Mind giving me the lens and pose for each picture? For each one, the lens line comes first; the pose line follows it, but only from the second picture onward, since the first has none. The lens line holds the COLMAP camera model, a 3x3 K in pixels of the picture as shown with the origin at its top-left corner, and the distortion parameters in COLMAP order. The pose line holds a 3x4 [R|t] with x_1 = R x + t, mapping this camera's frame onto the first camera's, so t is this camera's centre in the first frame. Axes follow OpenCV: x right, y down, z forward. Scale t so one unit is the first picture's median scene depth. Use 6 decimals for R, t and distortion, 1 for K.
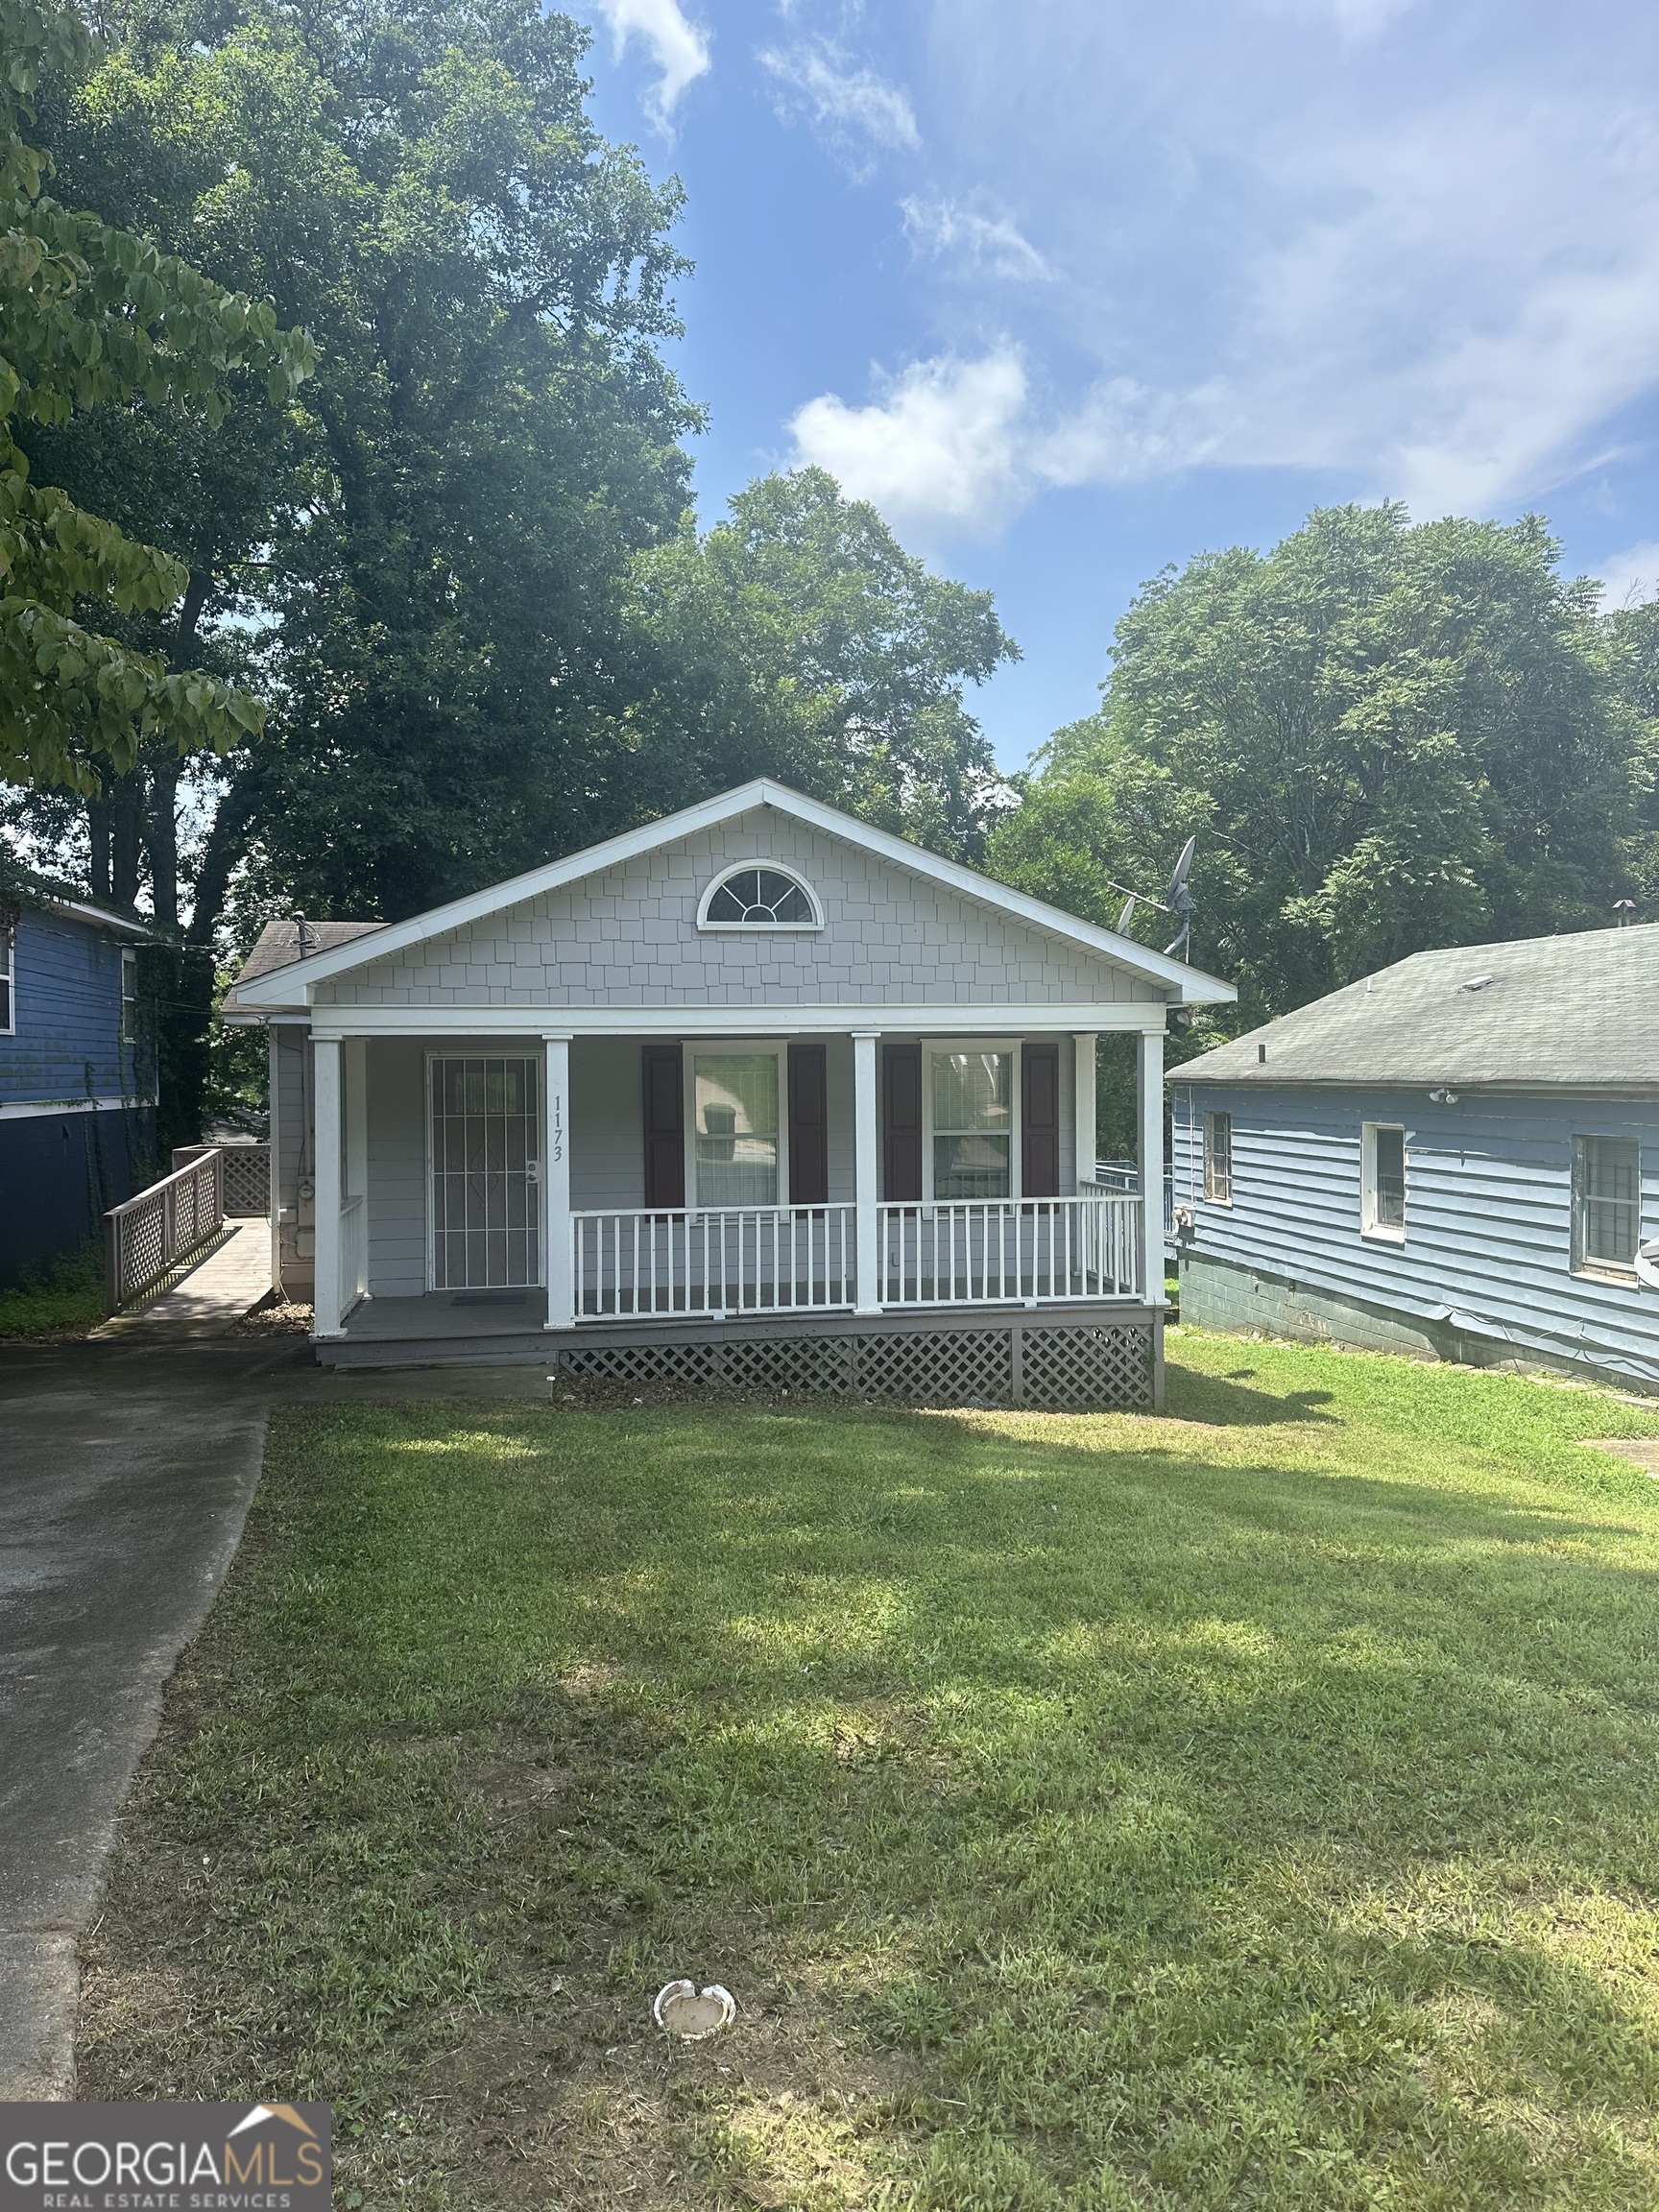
lens RADIAL K [[1553.5, 0, 829.5], [0, 1553.5, 1106.0], [0, 0, 1]] dist [0.155748, -0.193816]
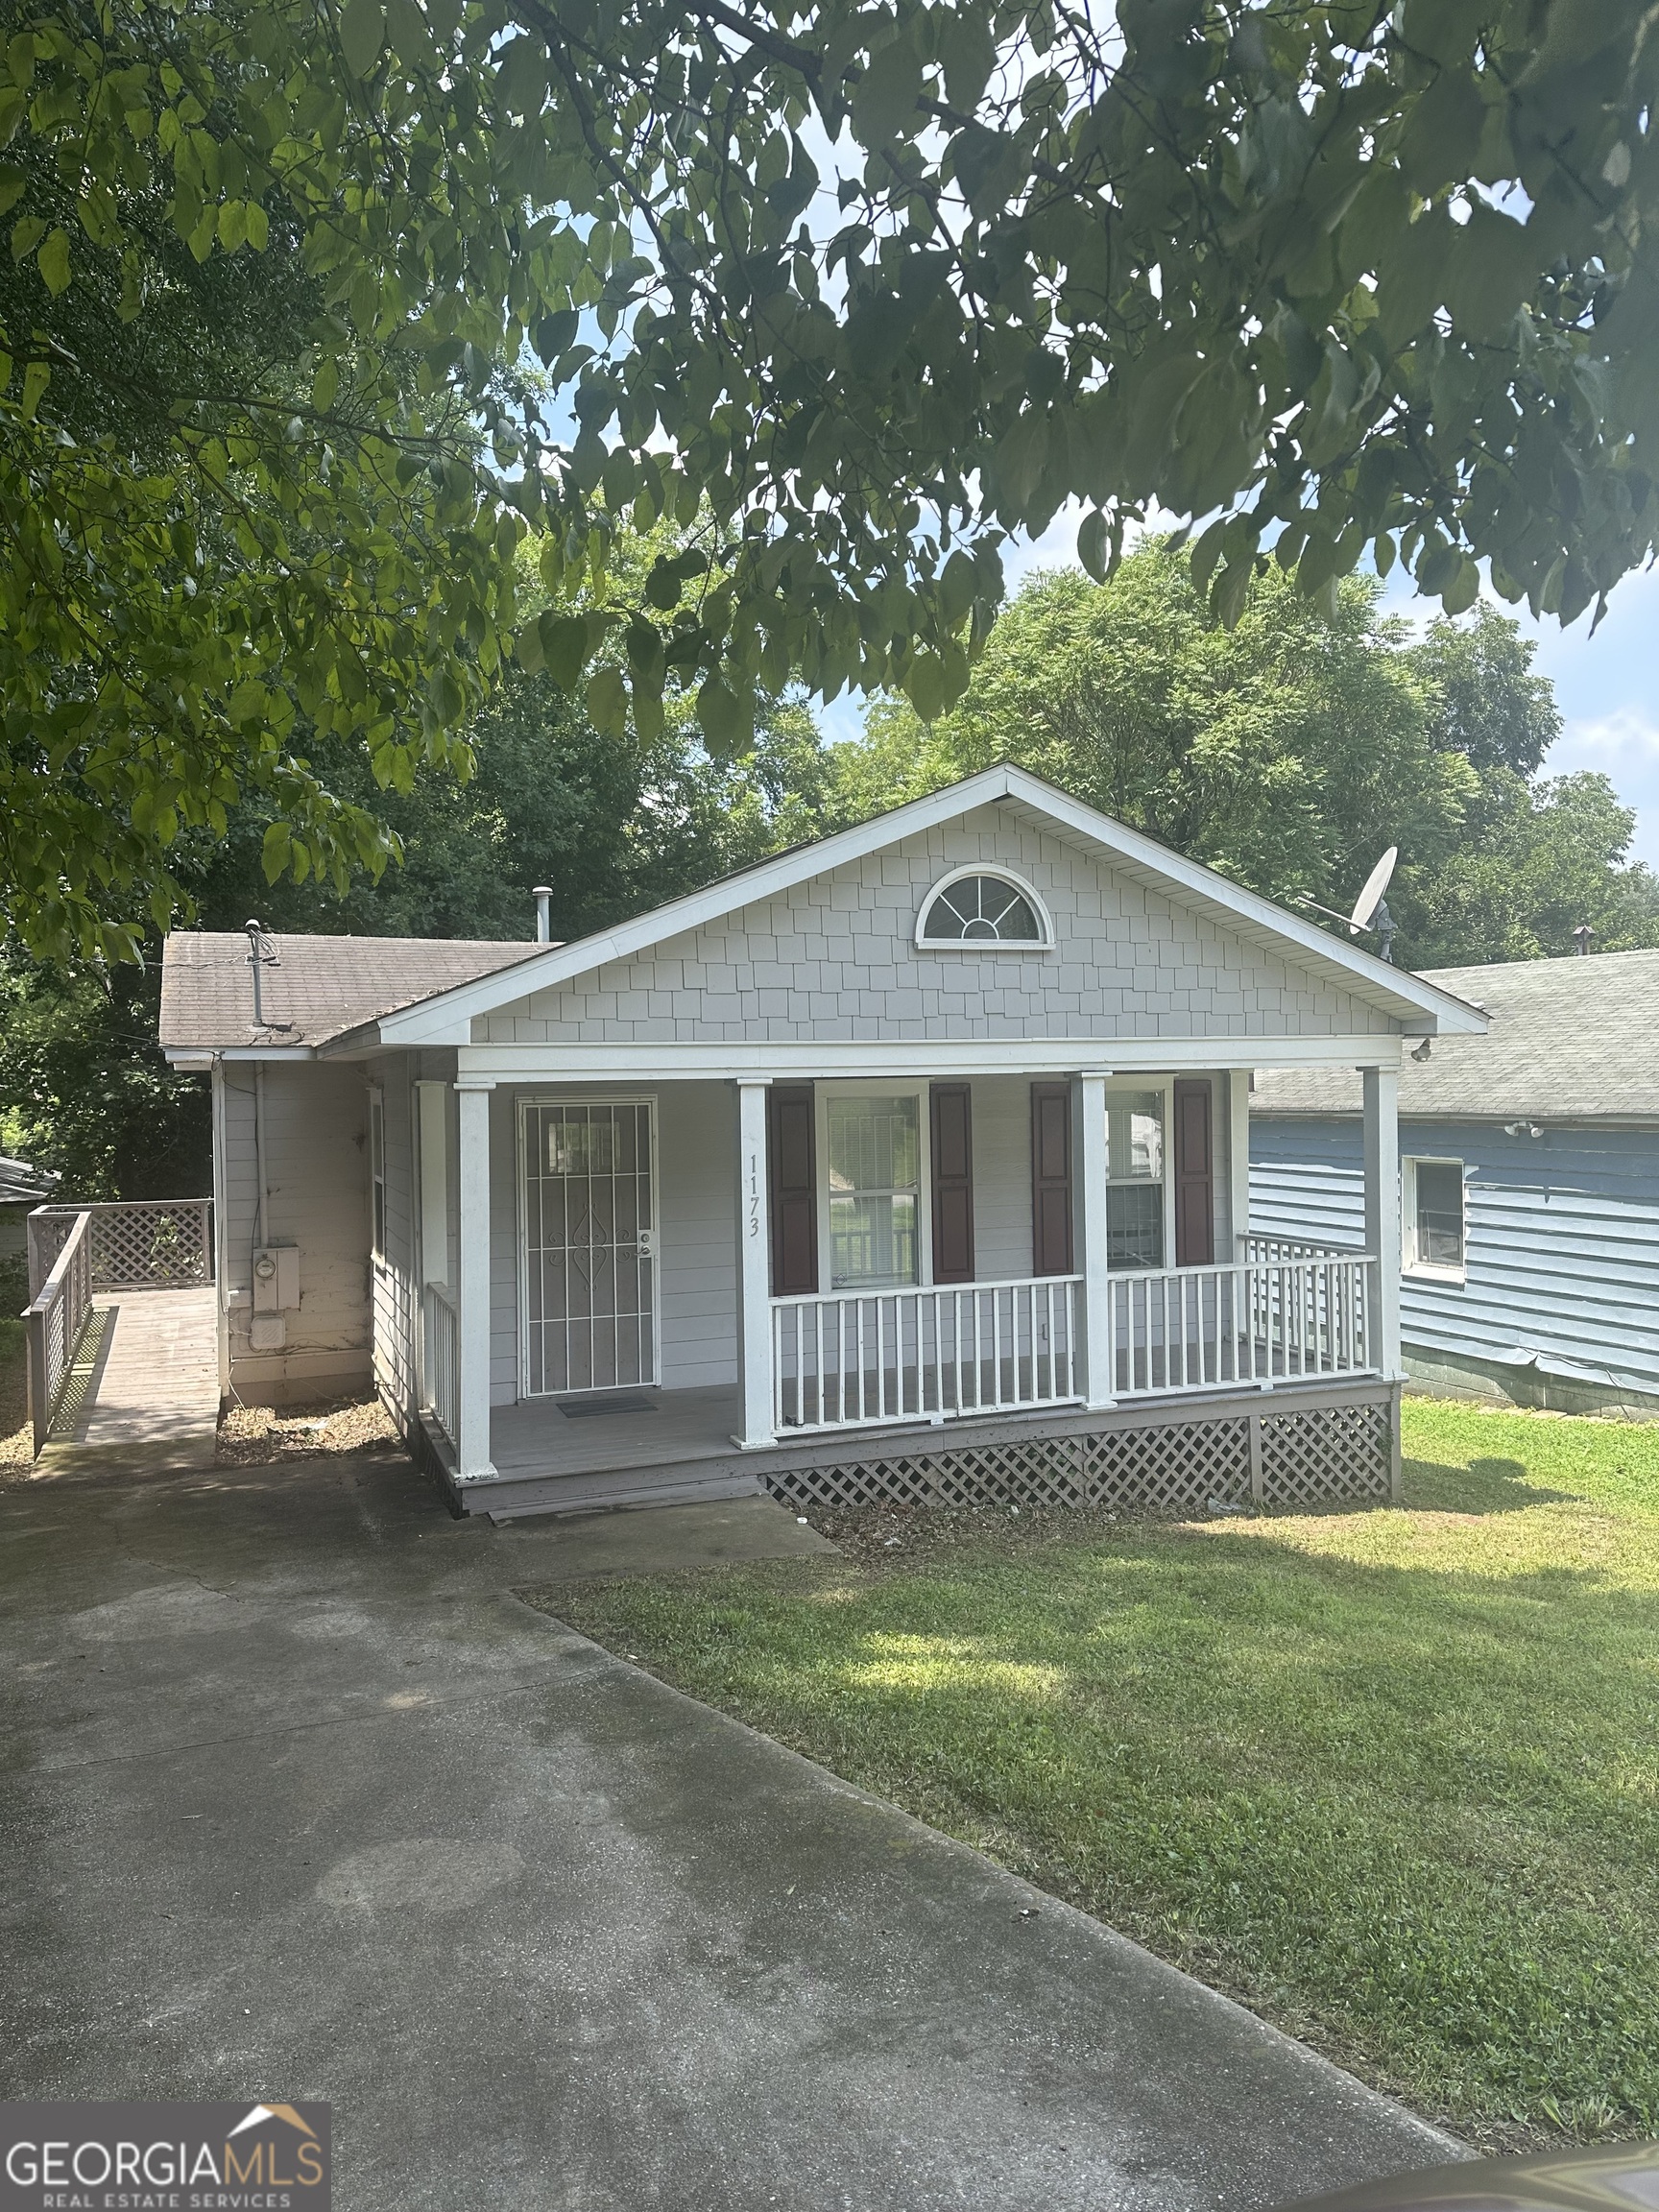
lens RADIAL K [[1534.0, 0, 822.1], [0, 1534.0, 1118.0], [0, 0, 1]] dist [0.216521, -0.413793]
pose [[0.978897, -0.012743, 0.203957, -0.288138], [0.013383, 0.999909, -0.001758, -0.022545], [-0.203916, 0.004450, 0.978978, 0.213137]]
